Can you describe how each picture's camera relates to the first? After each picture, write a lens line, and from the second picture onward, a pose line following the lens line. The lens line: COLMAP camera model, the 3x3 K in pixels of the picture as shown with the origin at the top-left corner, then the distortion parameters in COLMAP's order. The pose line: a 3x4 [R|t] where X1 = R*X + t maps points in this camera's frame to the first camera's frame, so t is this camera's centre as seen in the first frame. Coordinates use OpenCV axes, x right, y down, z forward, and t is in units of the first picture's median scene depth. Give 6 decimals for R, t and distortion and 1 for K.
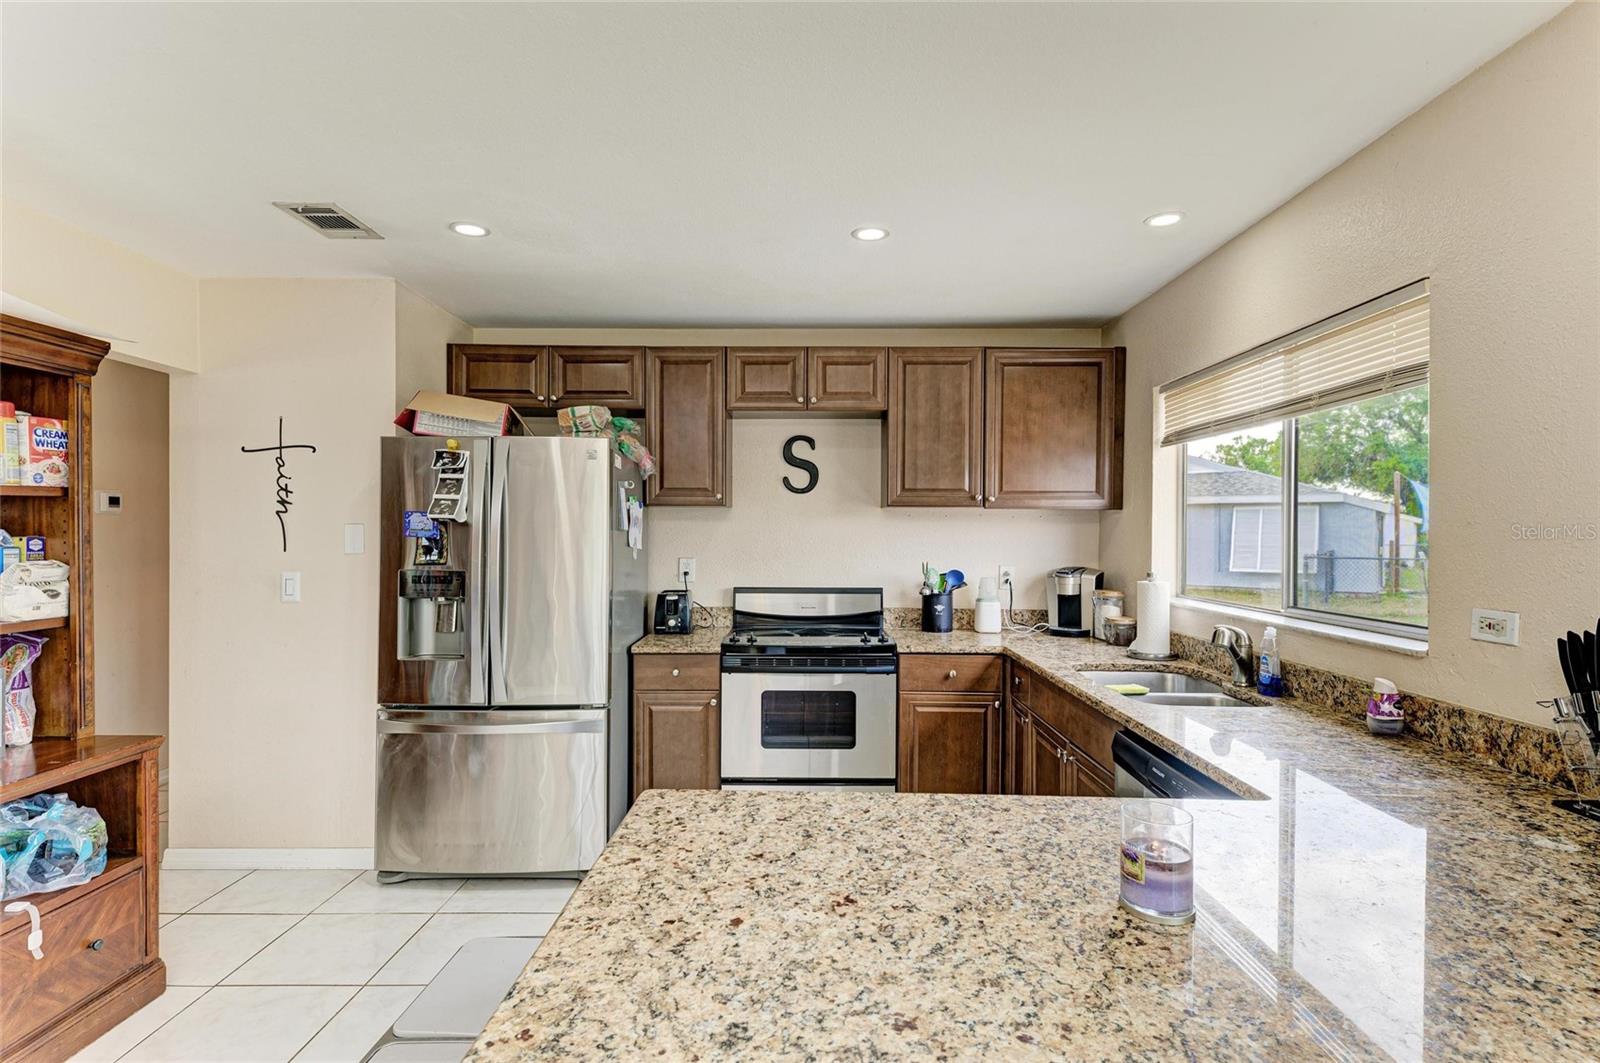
lens RADIAL K [[780.4, 0, 800.8], [0, 780.4, 537.7], [0, 0, 1]] dist [0.015650, -0.006106]
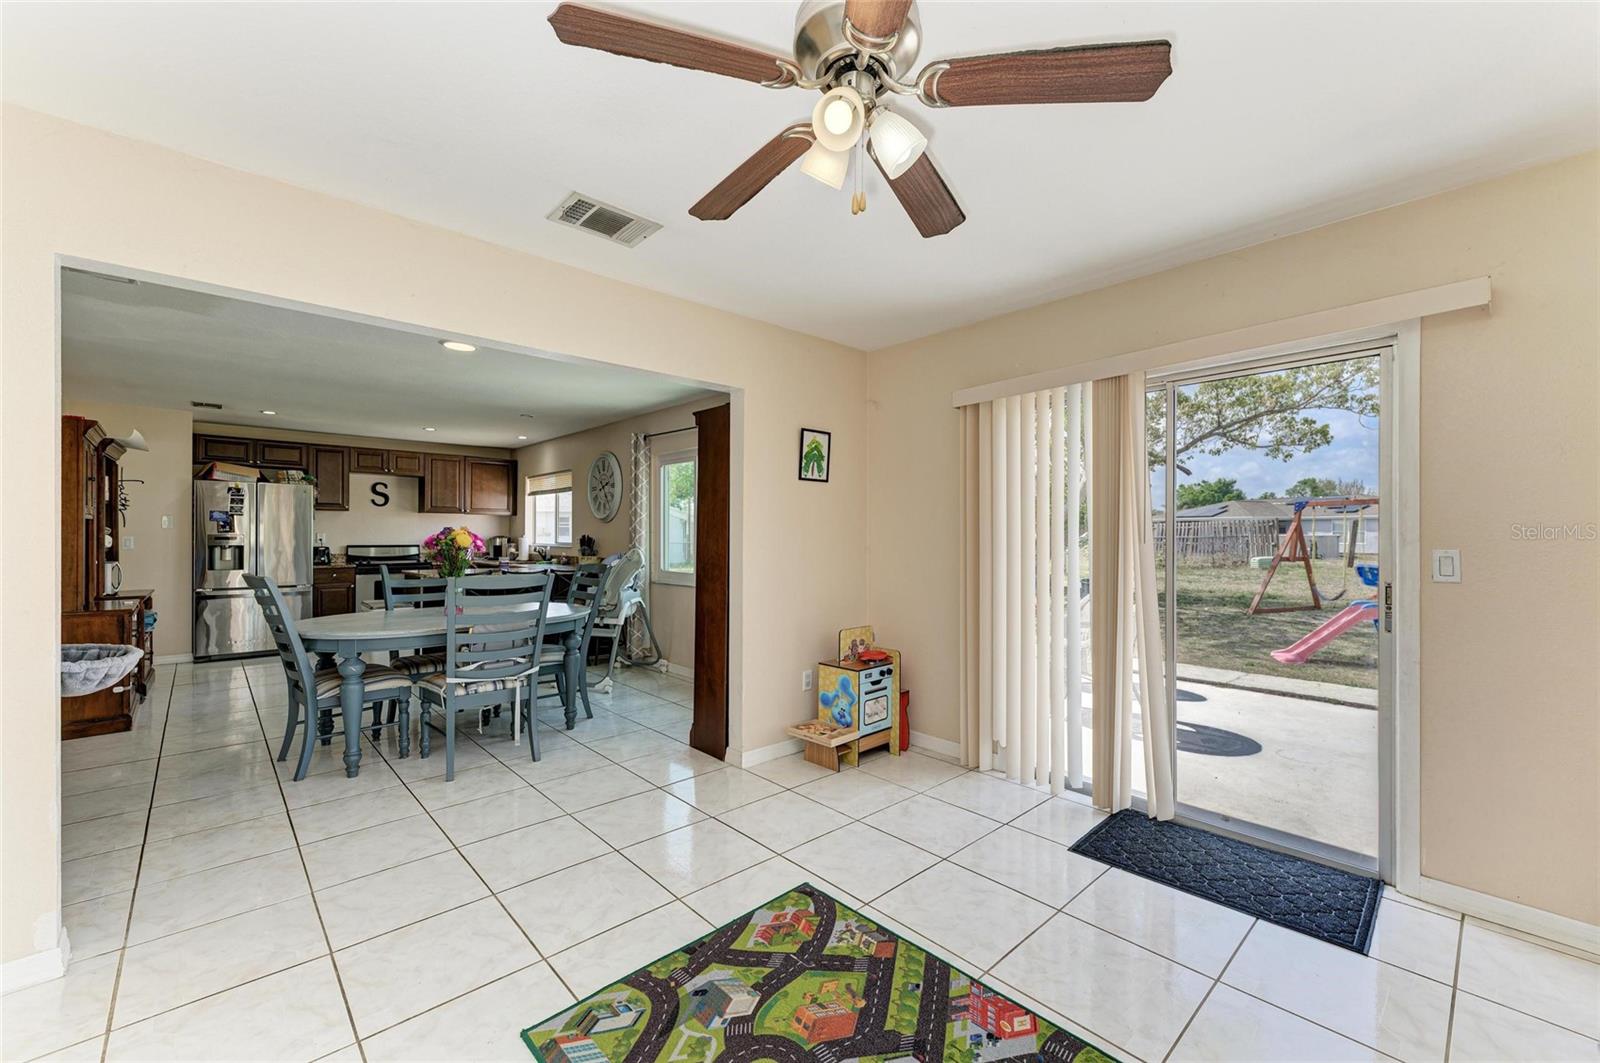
lens RADIAL K [[649.6, 0, 806.2], [0, 649.6, 536.9], [0, 0, 1]] dist [0.019438, -0.007424]
pose [[0.730229, -0.002942, 0.683196, -0.495782], [0.003191, 0.999995, 0.000896, 0.047777], [-0.683195, 0.001525, 0.730234, -1.624849]]
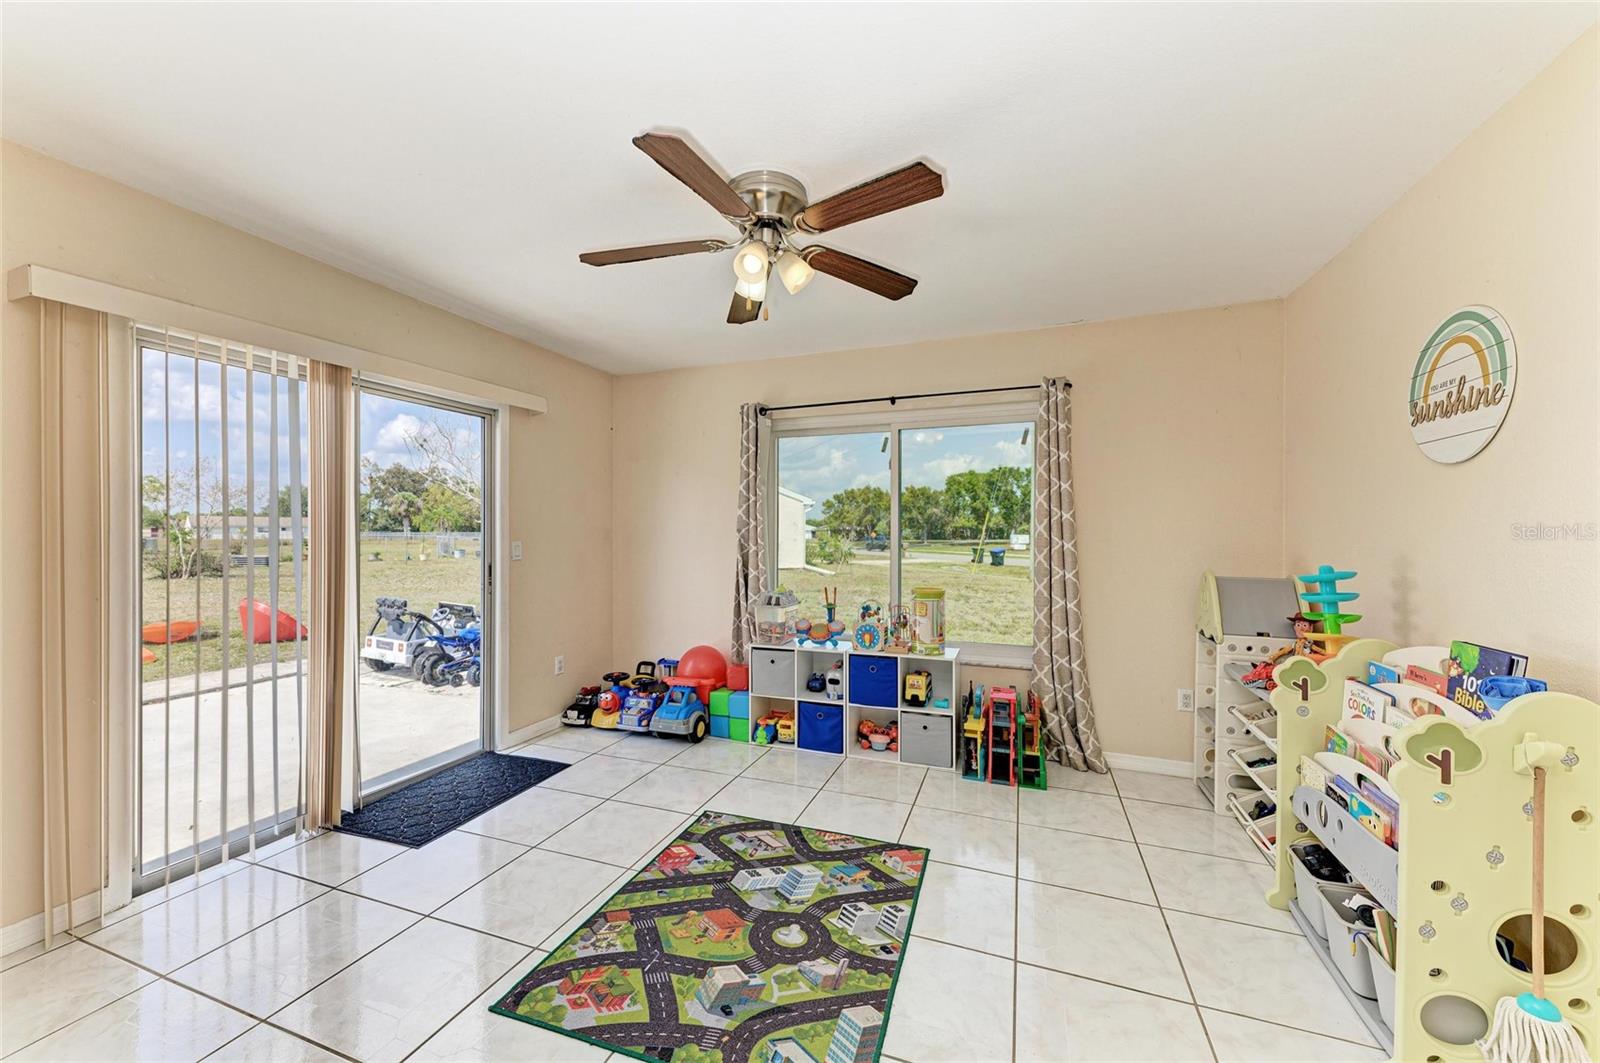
lens RADIAL K [[589.5, 0, 804.5], [0, 589.5, 538.8], [0, 0, 1]] dist [0.005348, -0.000285]
pose [[-0.941456, -0.008134, 0.337039, -0.406028], [-0.003264, 0.999882, 0.015014, 0.040809], [-0.337121, 0.013035, -0.941371, -0.756517]]
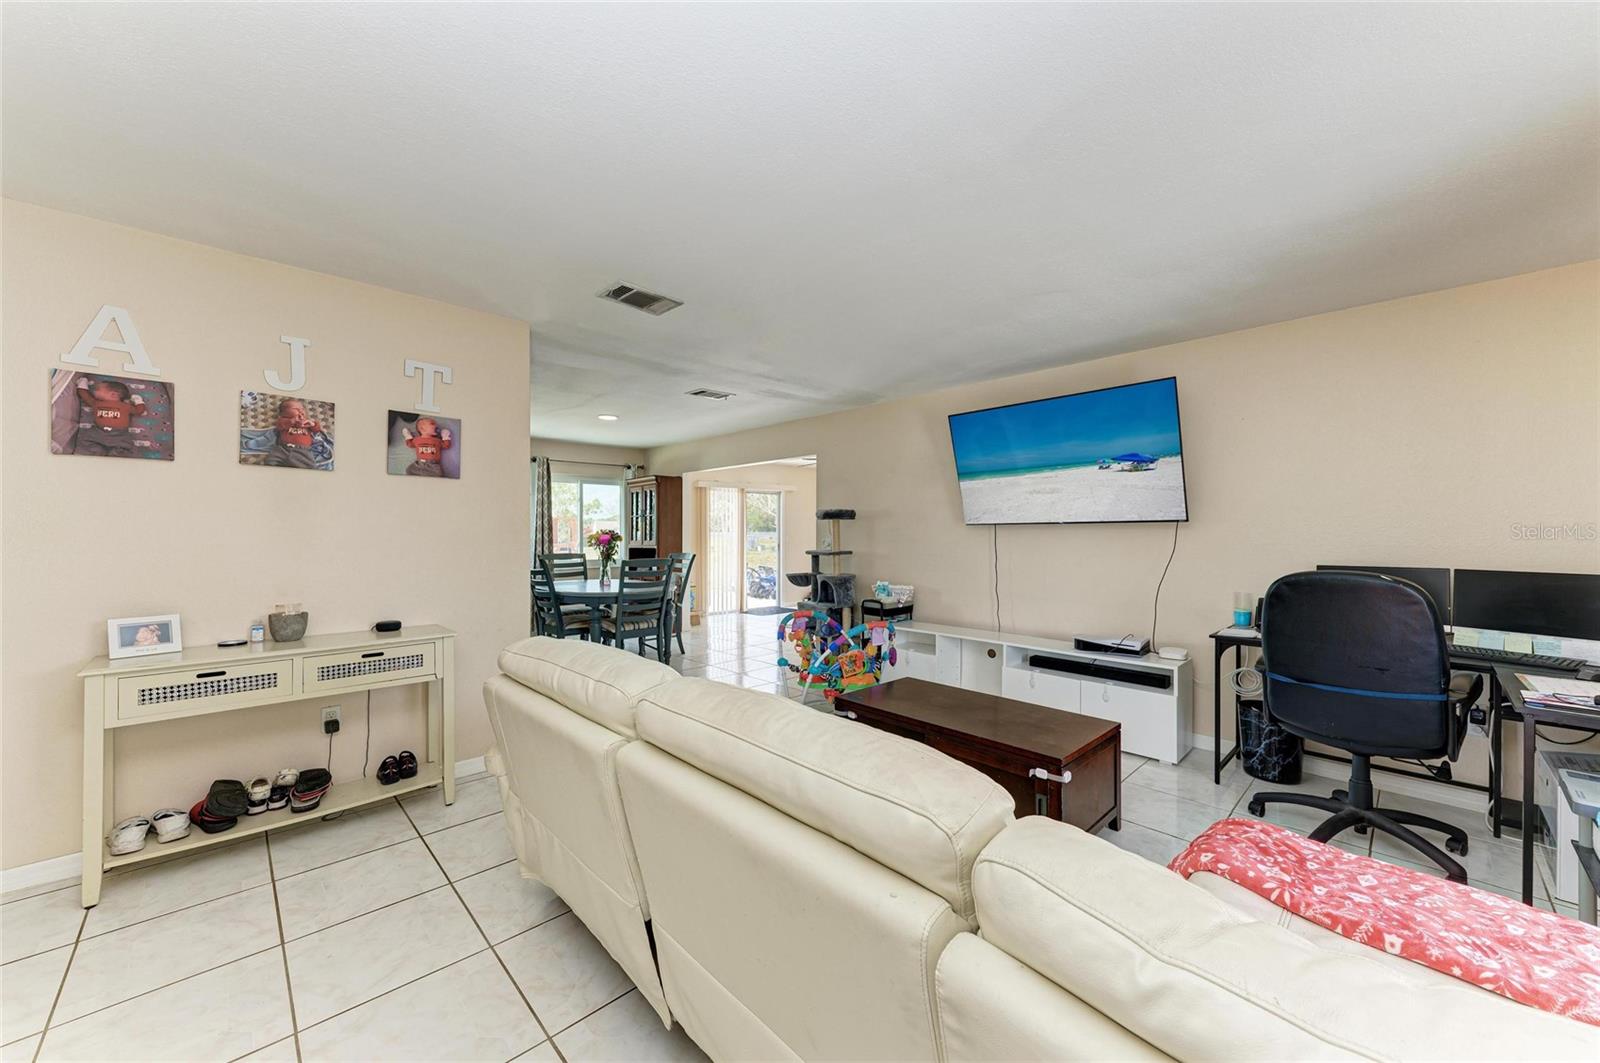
lens RADIAL K [[605.0, 0, 784.5], [0, 605.0, 531.8], [0, 0, 1]] dist [0.014960, -0.003851]
pose [[-0.675234, -0.006242, 0.737577, -1.814575], [-0.003732, 0.999980, 0.005045, 0.021965], [-0.737594, 0.000654, -0.675244, 0.502919]]
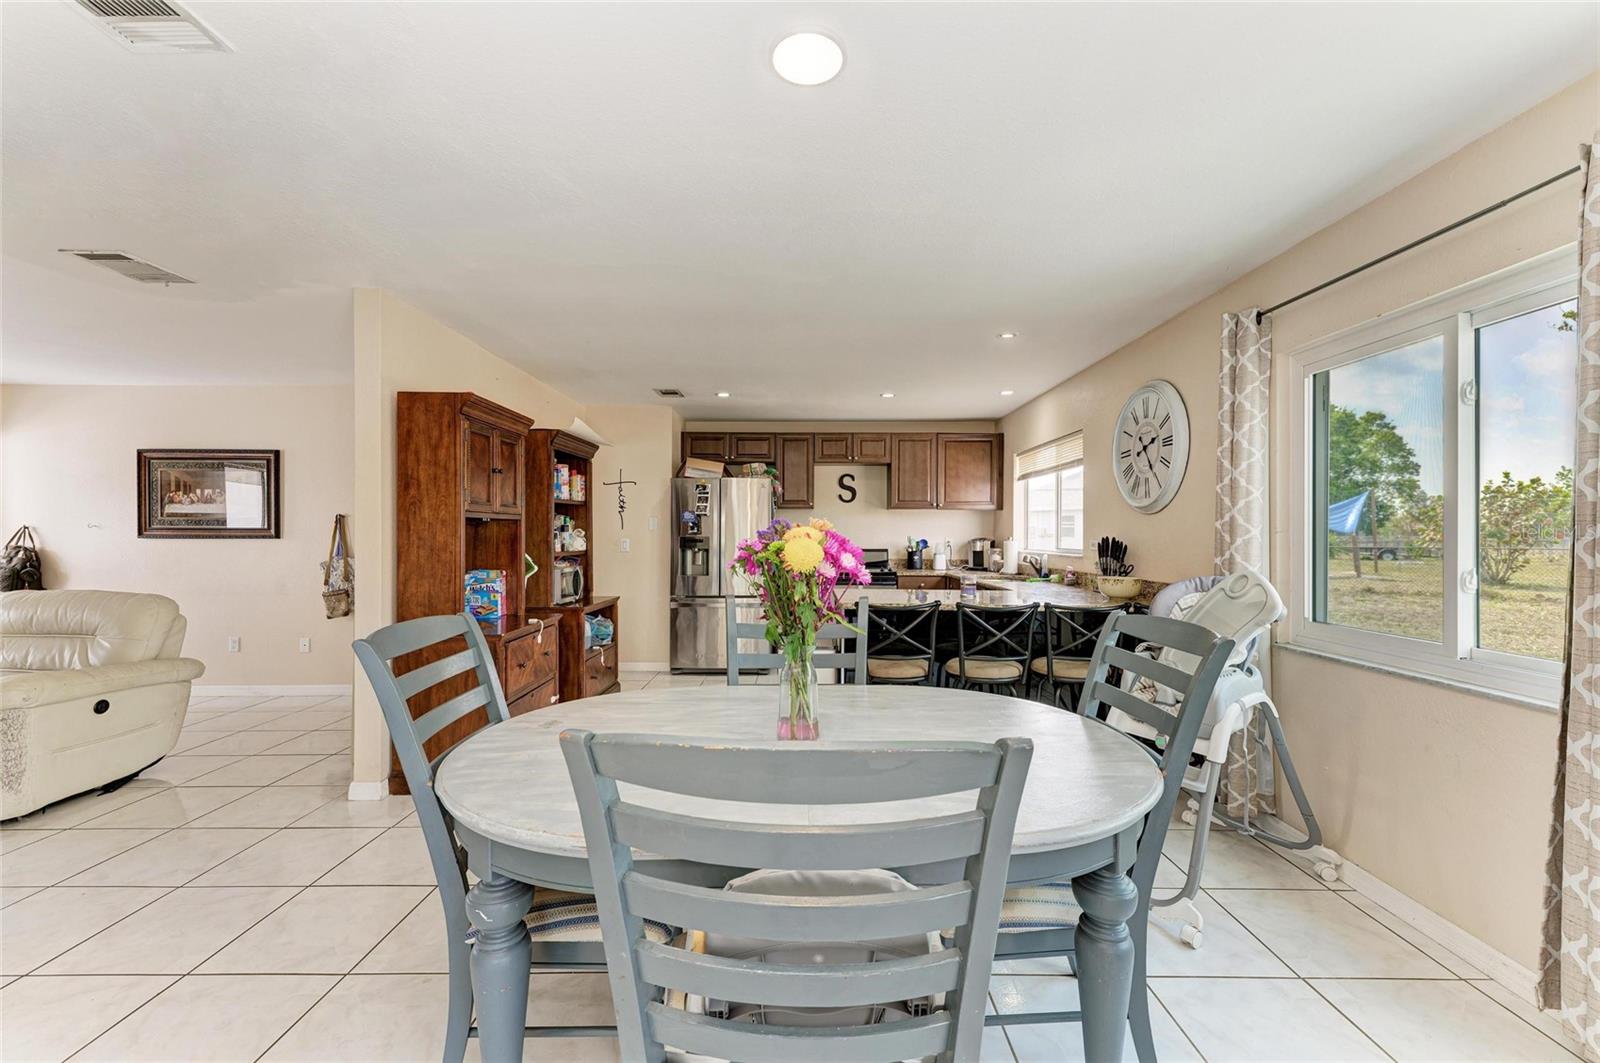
lens RADIAL K [[637.1, 0, 801.1], [0, 637.1, 533.4], [0, 0, 1]] dist [0.014345, -0.002637]
pose [[0.999992, -0.001718, 0.003742, -0.149626], [0.001744, 0.999974, -0.007060, 0.041466], [-0.003730, 0.007066, 0.999968, -0.775575]]
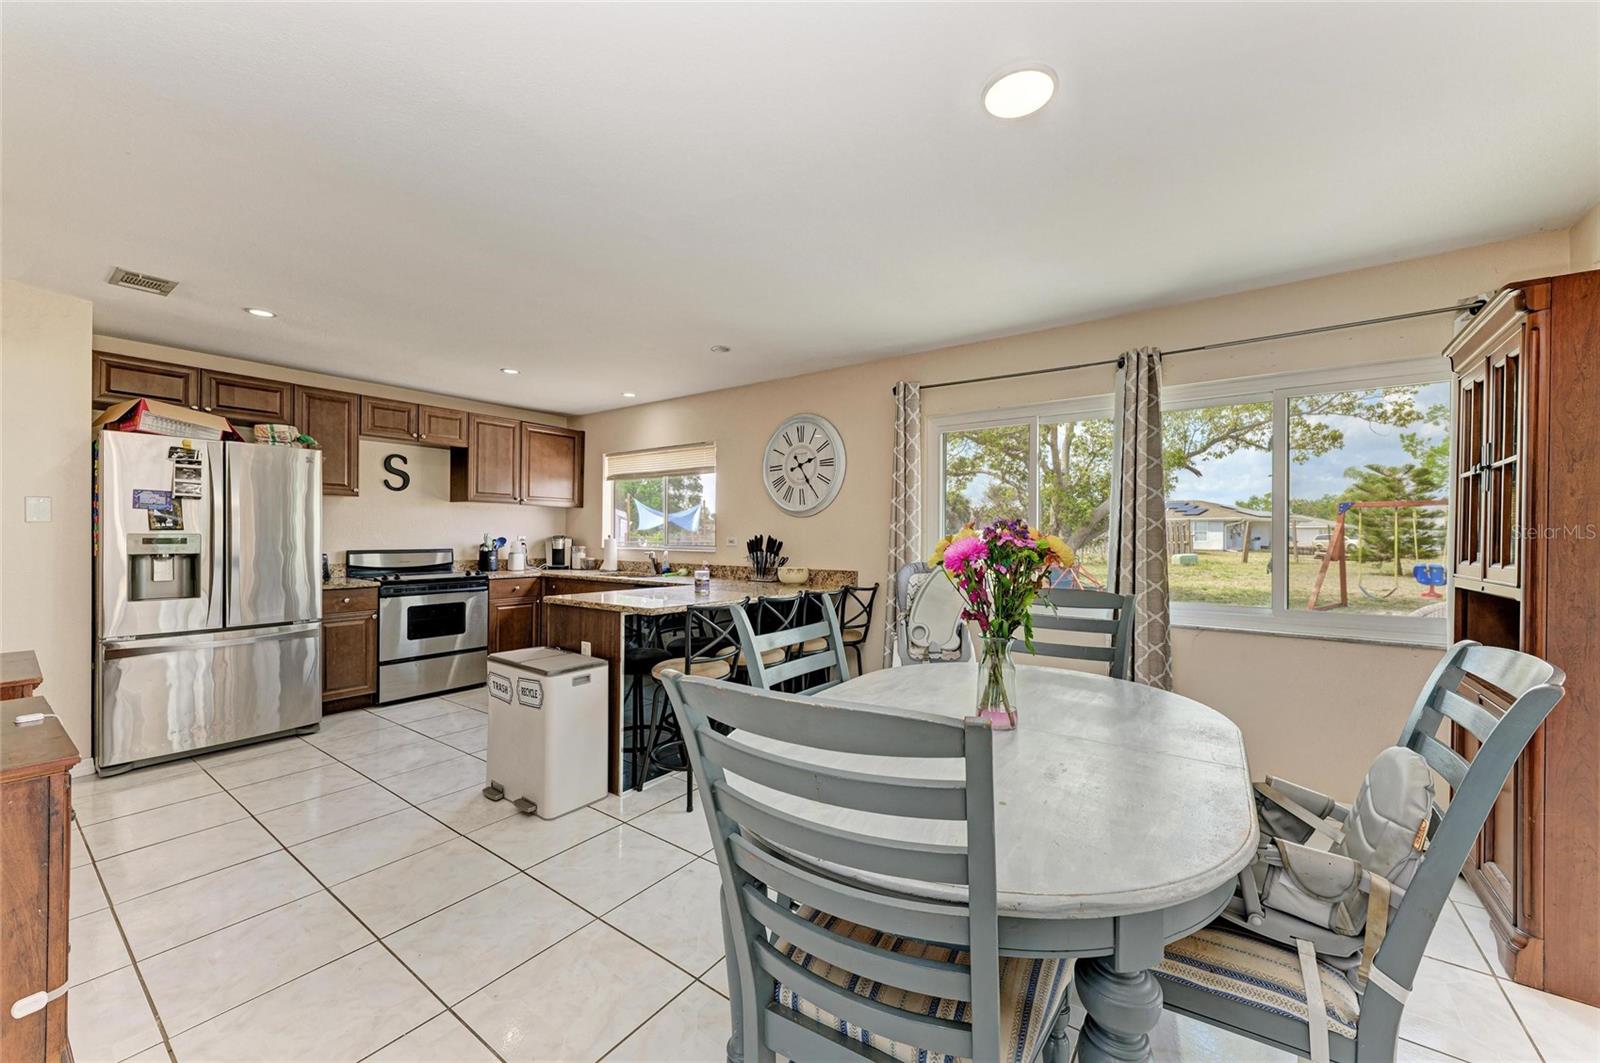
lens RADIAL K [[605.0, 0, 801.9], [0, 605.0, 536.8], [0, 0, 1]] dist [0.014960, -0.003851]
pose [[0.579804, -0.004585, 0.814743, -0.626610], [0.001448, 0.999988, 0.004597, 0.038705], [-0.814755, -0.001485, 0.579804, -0.462145]]
